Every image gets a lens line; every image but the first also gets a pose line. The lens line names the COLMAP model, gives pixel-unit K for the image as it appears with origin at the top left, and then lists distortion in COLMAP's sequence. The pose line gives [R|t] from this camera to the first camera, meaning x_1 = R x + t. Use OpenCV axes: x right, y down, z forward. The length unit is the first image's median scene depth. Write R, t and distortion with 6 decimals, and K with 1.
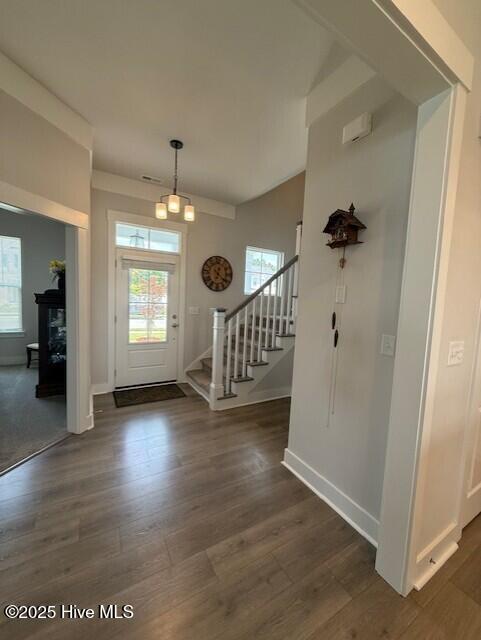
lens RADIAL K [[254.6, 0, 242.9], [0, 254.6, 321.1], [0, 0, 1]] dist [-0.002755, -0.001123]
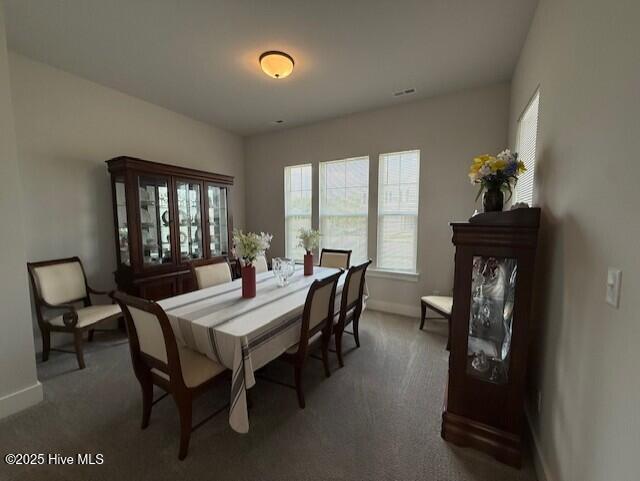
lens RADIAL K [[255.4, 0, 318.0], [0, 255.4, 241.7], [0, 0, 1]] dist [0.000507, -0.000029]
pose [[0.490932, 0.027898, -0.870751, -0.363498], [-0.046825, 0.998887, 0.005603, -0.045052], [0.869938, 0.038022, 0.491692, 0.380127]]
